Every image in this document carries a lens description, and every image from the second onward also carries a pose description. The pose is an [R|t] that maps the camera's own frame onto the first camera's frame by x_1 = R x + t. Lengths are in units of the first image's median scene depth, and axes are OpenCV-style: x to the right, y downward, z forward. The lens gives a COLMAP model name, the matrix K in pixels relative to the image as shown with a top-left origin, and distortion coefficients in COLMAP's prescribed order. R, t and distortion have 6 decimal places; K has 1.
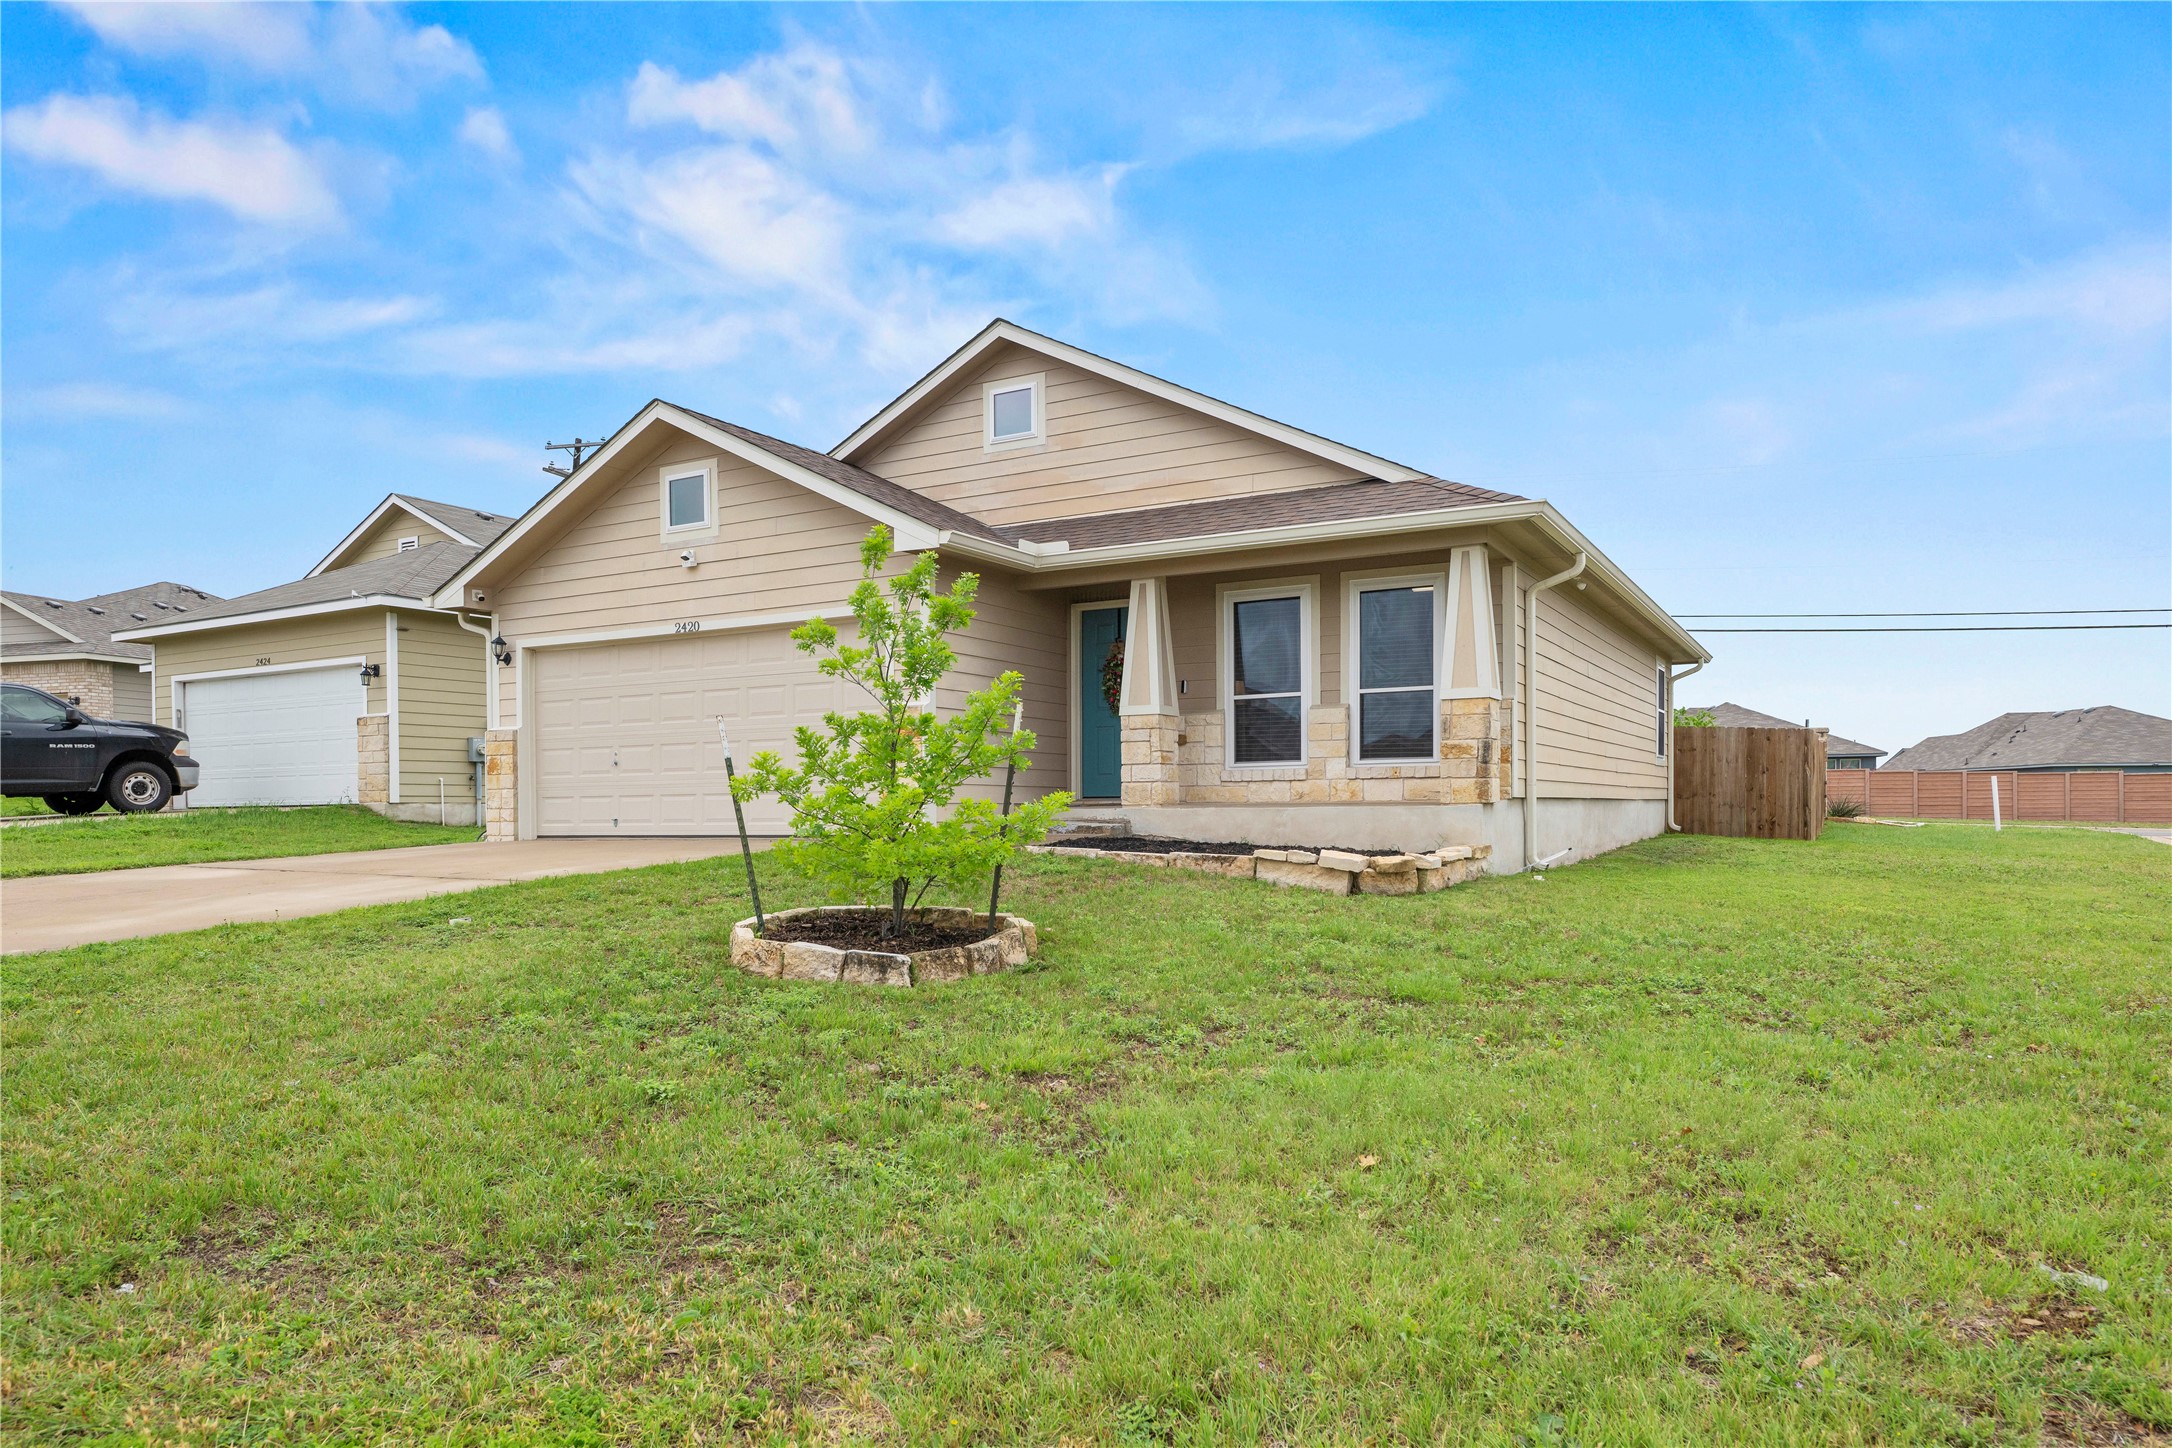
lens RADIAL K [[1388.2, 0, 1081.7], [0, 1388.2, 819.1], [0, 0, 1]] dist [0.003607, 0.000615]
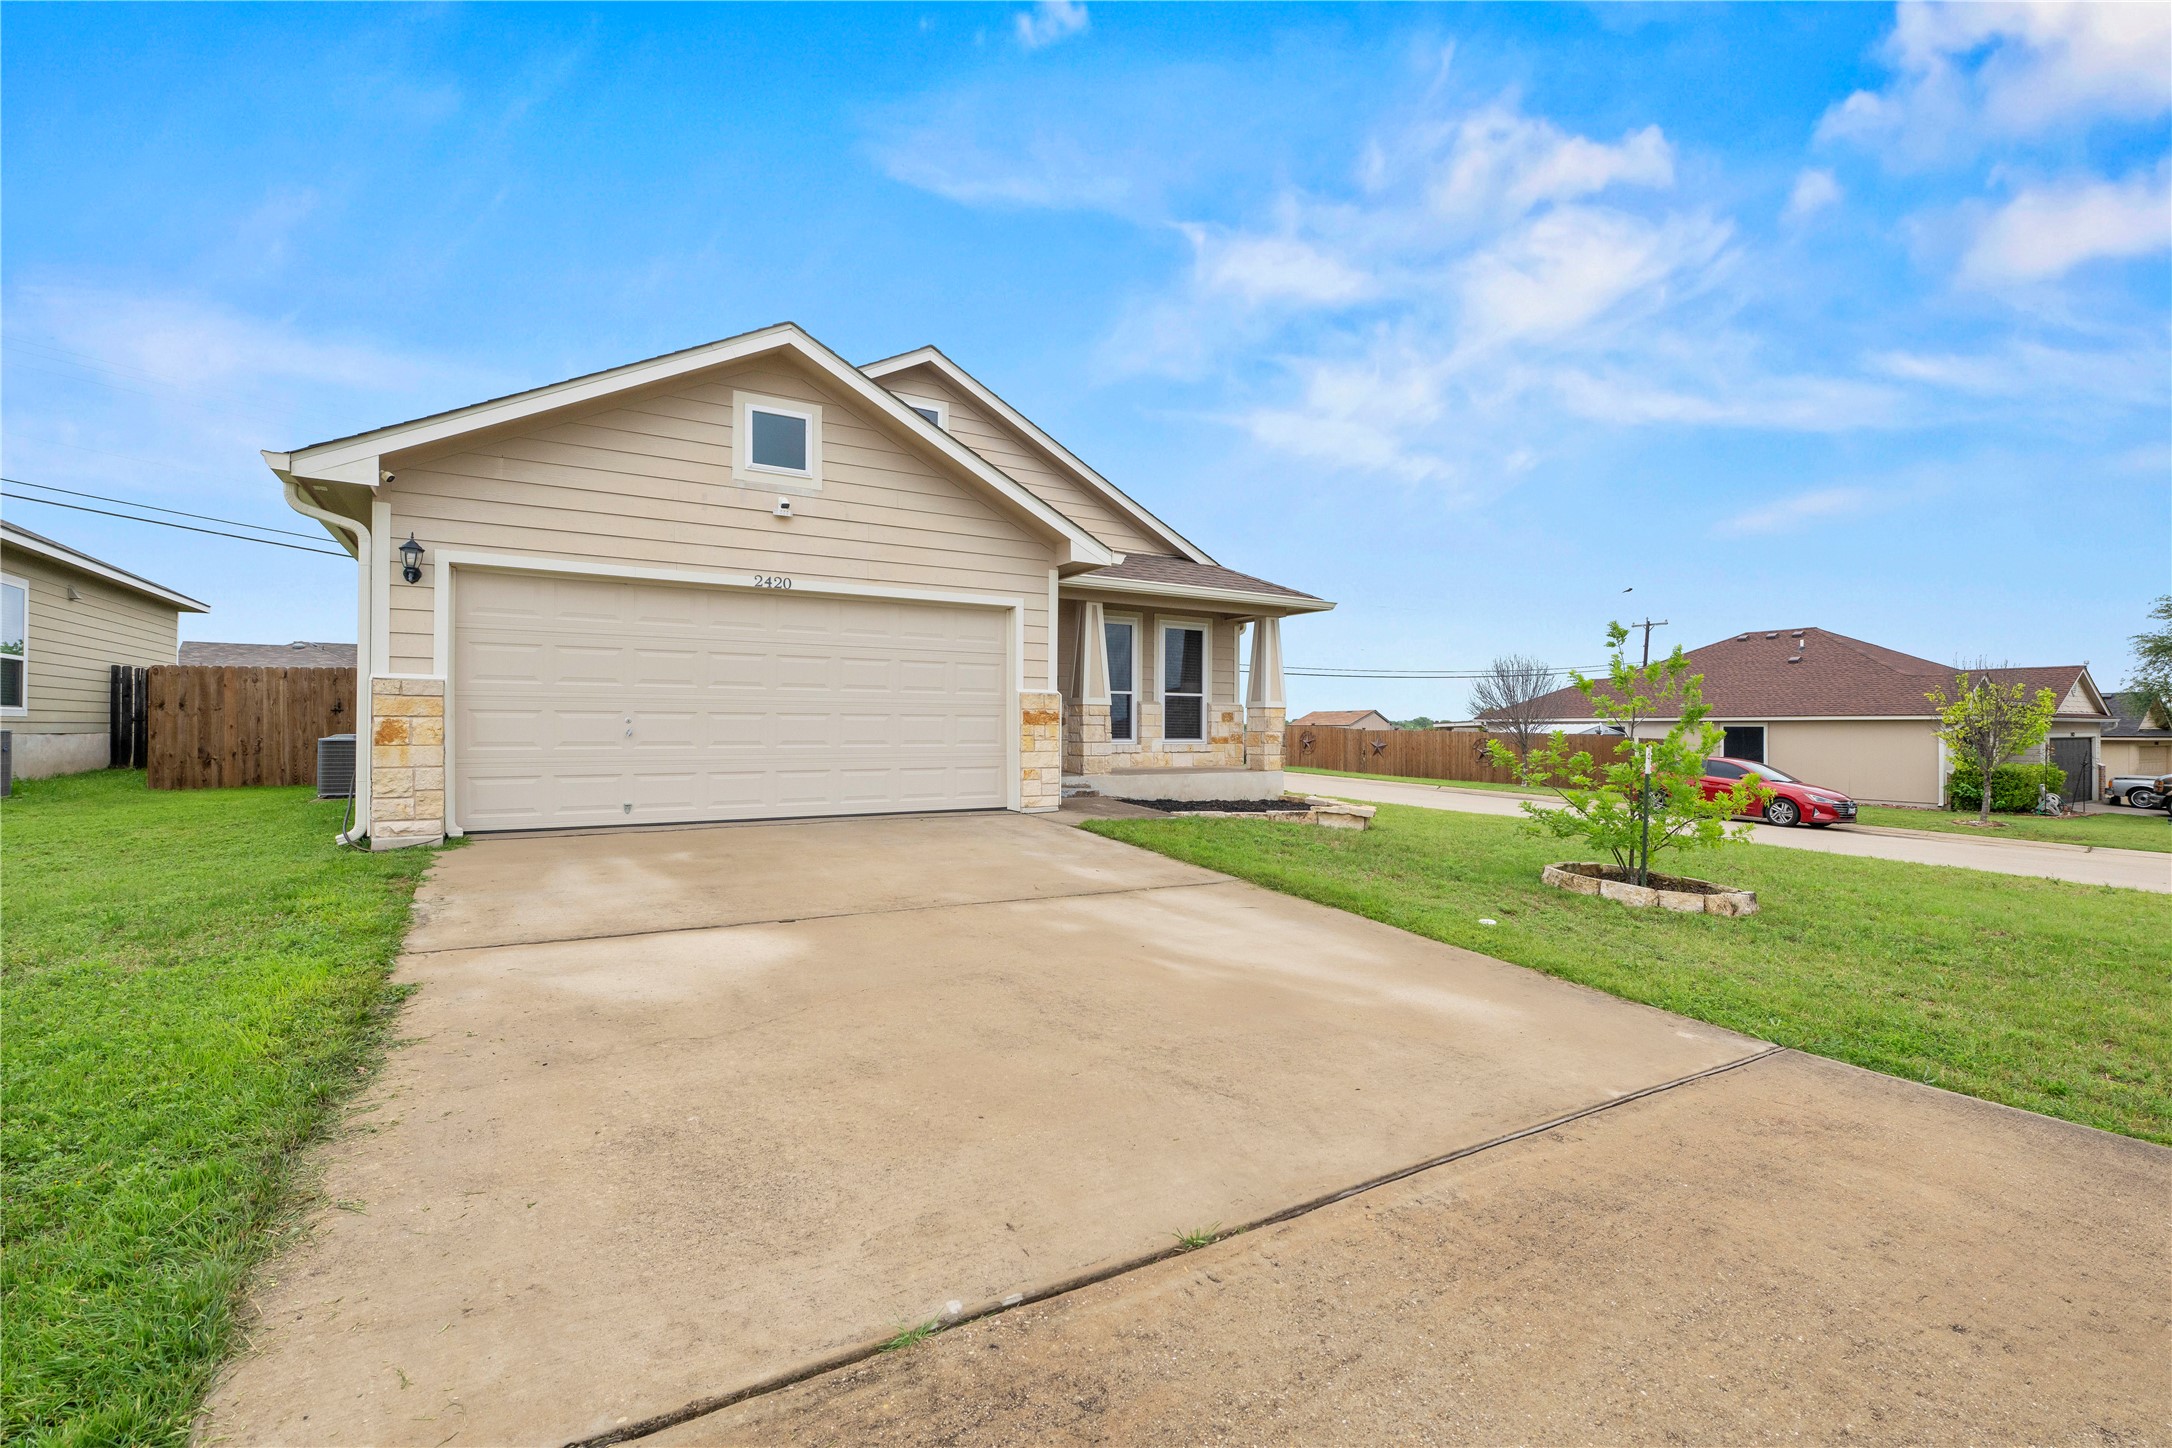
lens RADIAL K [[973.1, 0, 1119.7], [0, 973.1, 721.3], [0, 0, 1]] dist [0.000430, 0.000158]
pose [[0.477045, 0.020379, 0.878643, -0.744365], [-0.004203, 0.999773, -0.020906, -0.039475], [-0.878869, 0.006280, 0.477022, 0.529927]]
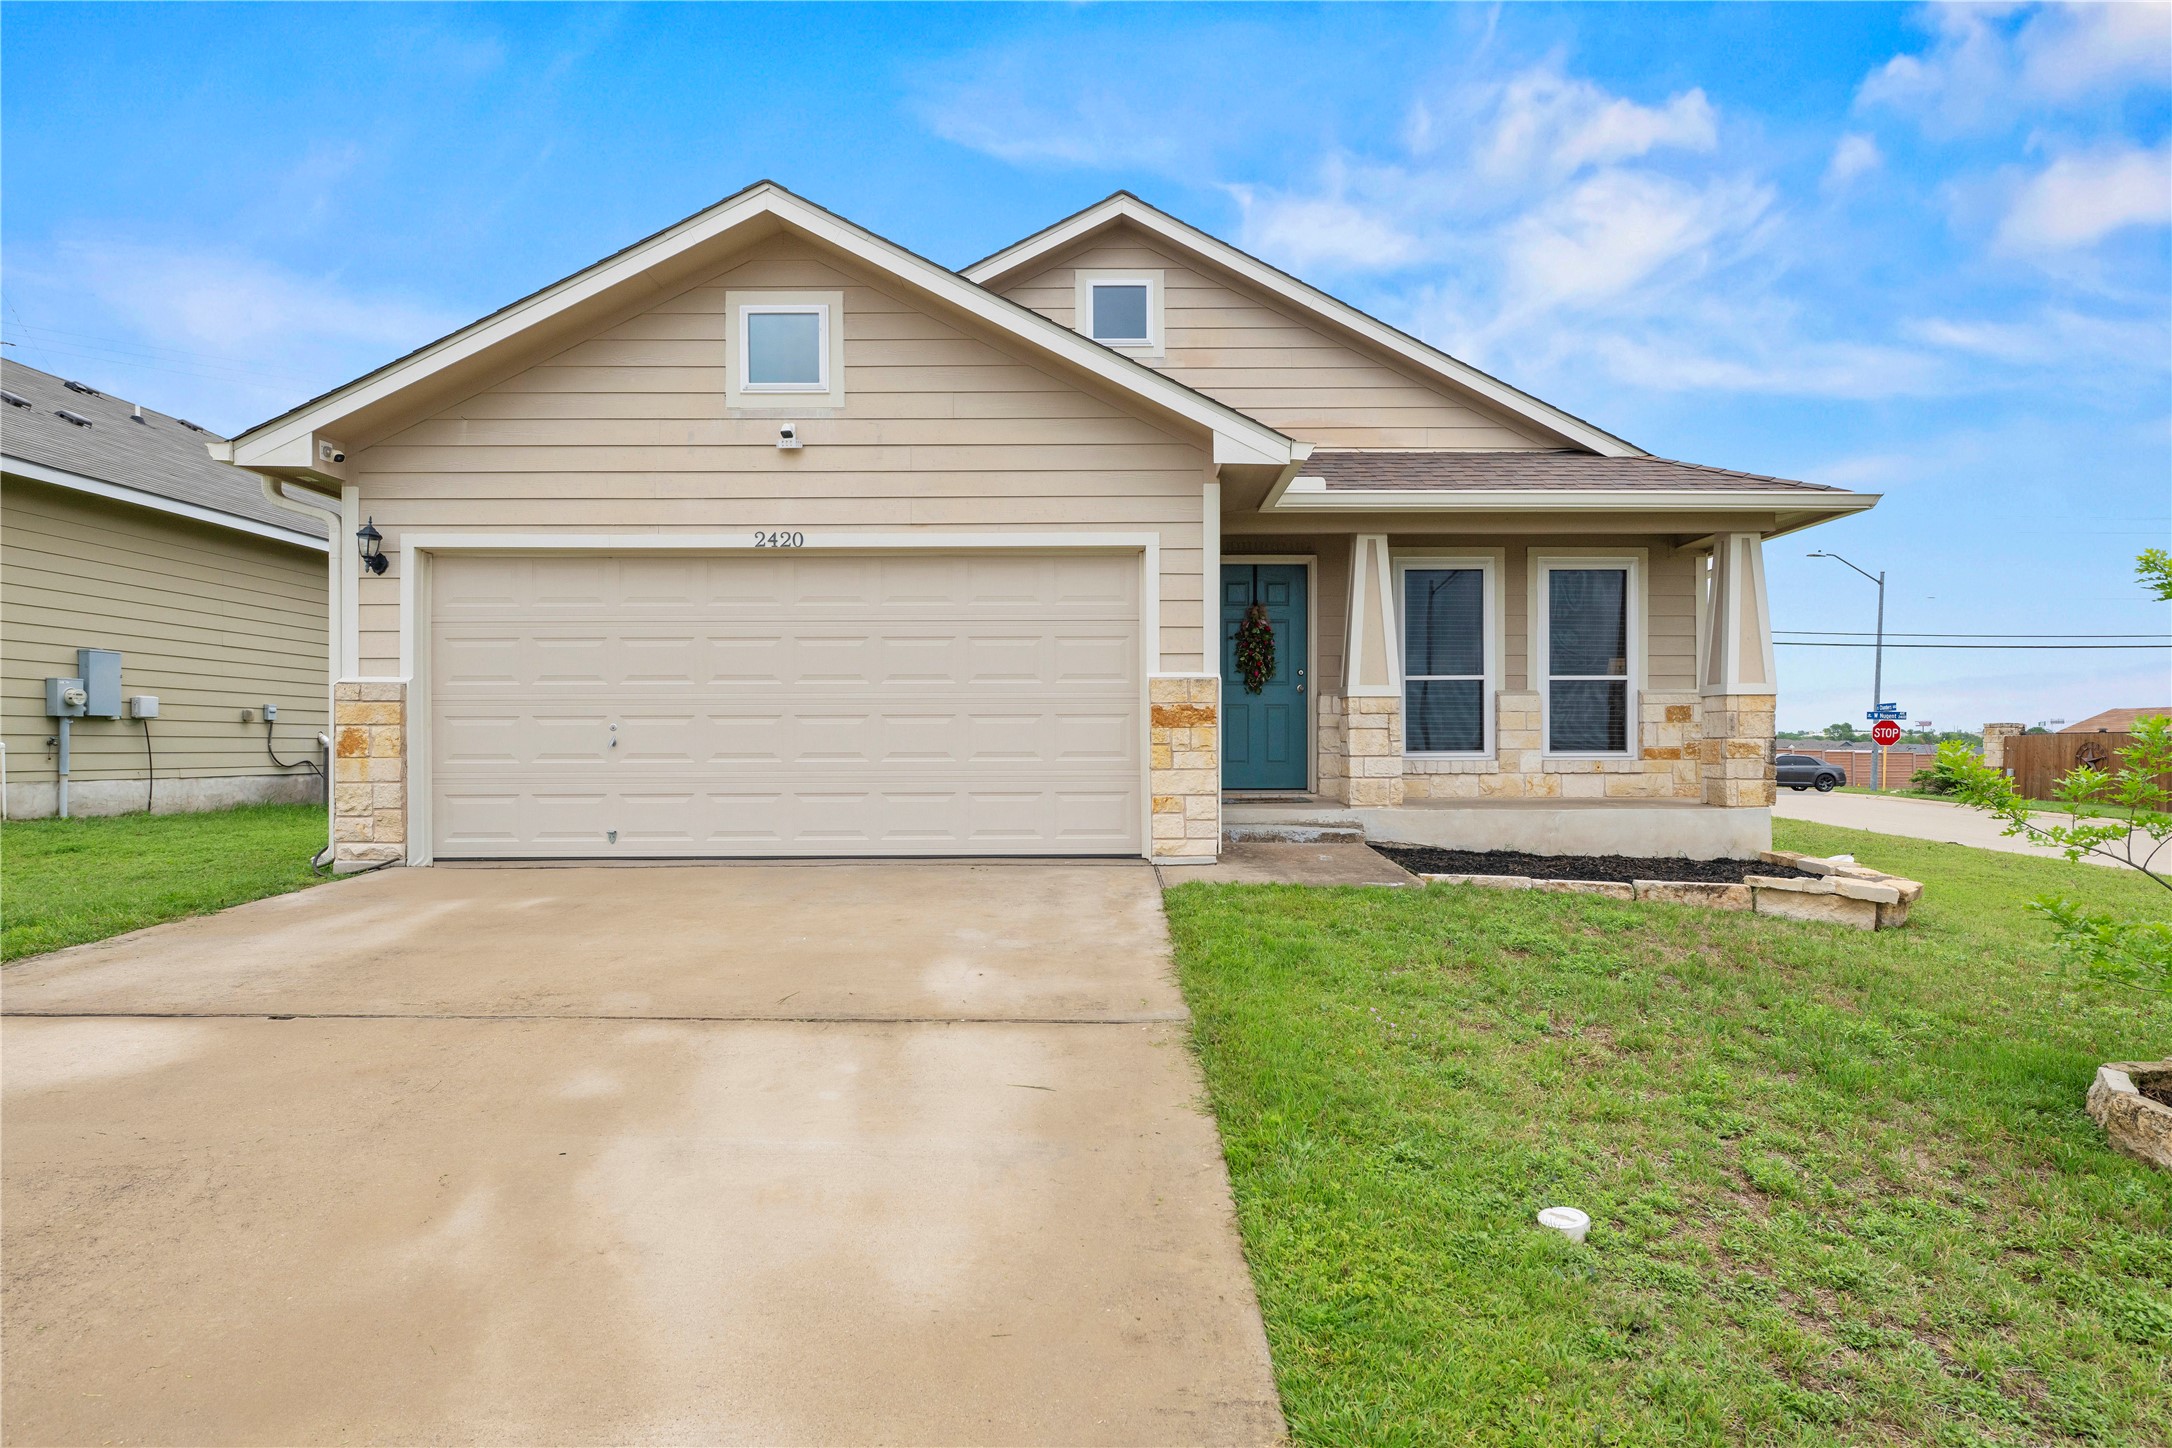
lens RADIAL K [[1182.4, 0, 1093.3], [0, 1182.4, 739.8], [0, 0, 1]] dist [0.002852, 0.000022]
pose [[0.873417, 0.010980, 0.486850, -0.439813], [-0.004014, 0.999874, -0.015349, -0.037013], [-0.486957, 0.011452, 0.873351, 0.455460]]
